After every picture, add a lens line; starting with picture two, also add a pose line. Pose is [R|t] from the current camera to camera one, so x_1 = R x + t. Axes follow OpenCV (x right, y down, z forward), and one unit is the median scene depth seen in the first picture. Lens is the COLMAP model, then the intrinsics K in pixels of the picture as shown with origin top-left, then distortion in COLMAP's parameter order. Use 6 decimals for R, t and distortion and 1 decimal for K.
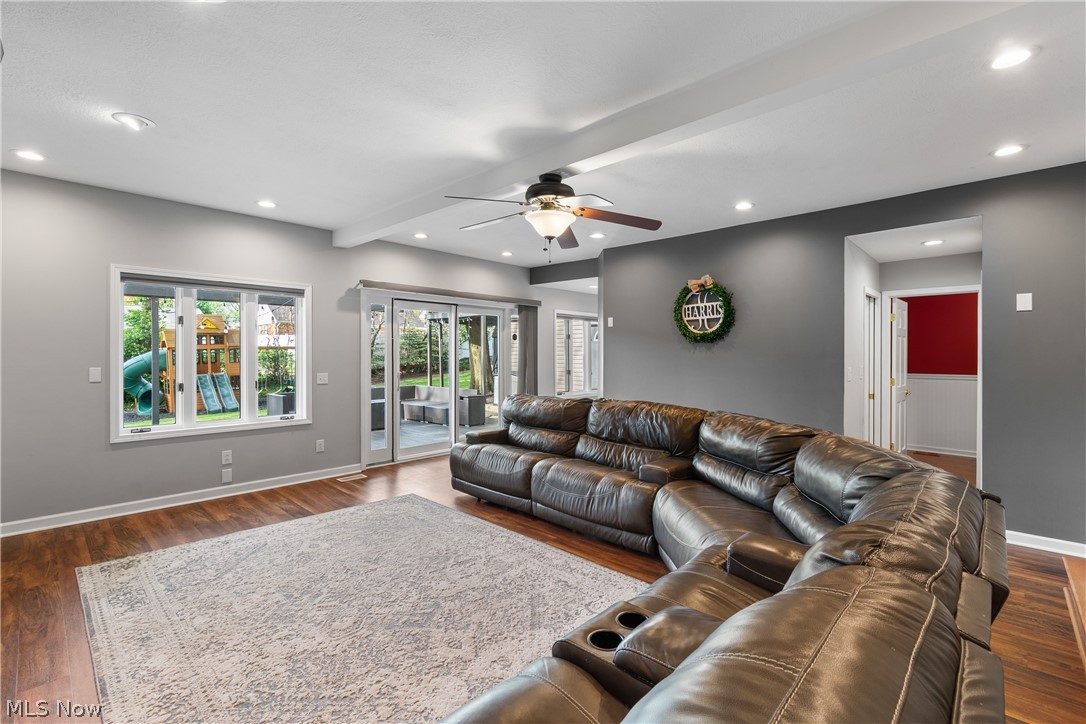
lens RADIAL K [[477.3, 0, 545.2], [0, 477.3, 357.7], [0, 0, 1]] dist [-0.001533, -0.000779]
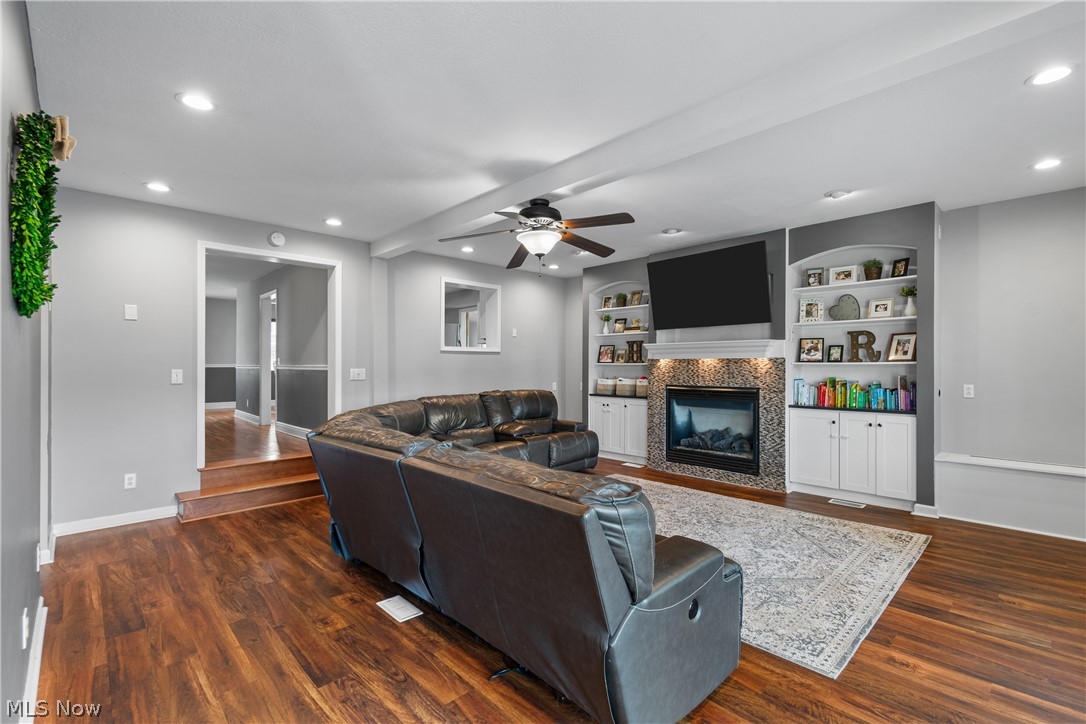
lens RADIAL K [[490.1, 0, 553.0], [0, 490.1, 361.9], [0, 0, 1]] dist [0.003198, 0.000105]
pose [[-0.999634, -0.002965, 0.026904, -0.043098], [-0.002921, 0.999994, 0.001684, 0.000944], [-0.026909, 0.001605, -0.999637, 1.672092]]
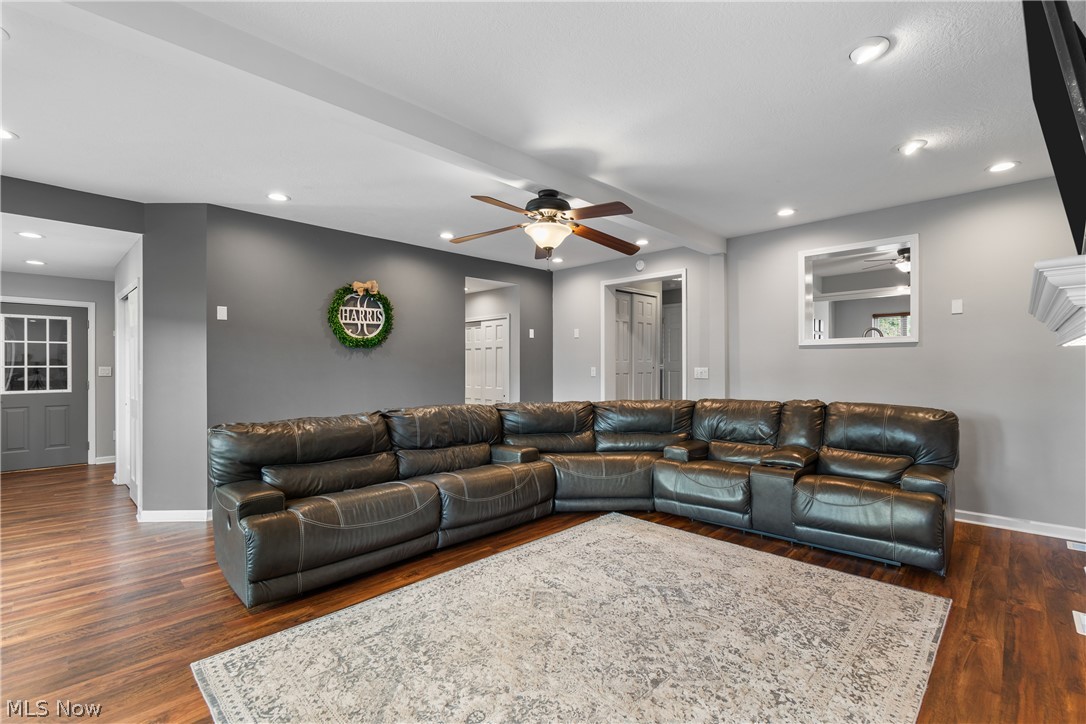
lens RADIAL K [[490.1, 0, 553.0], [0, 490.1, 361.9], [0, 0, 1]] dist [0.003198, 0.000105]
pose [[0.010961, 0.002998, 0.999935, -0.852196], [0.011082, 0.999934, -0.003119, 0.006529], [-0.999879, 0.011115, 0.010927, 0.754093]]
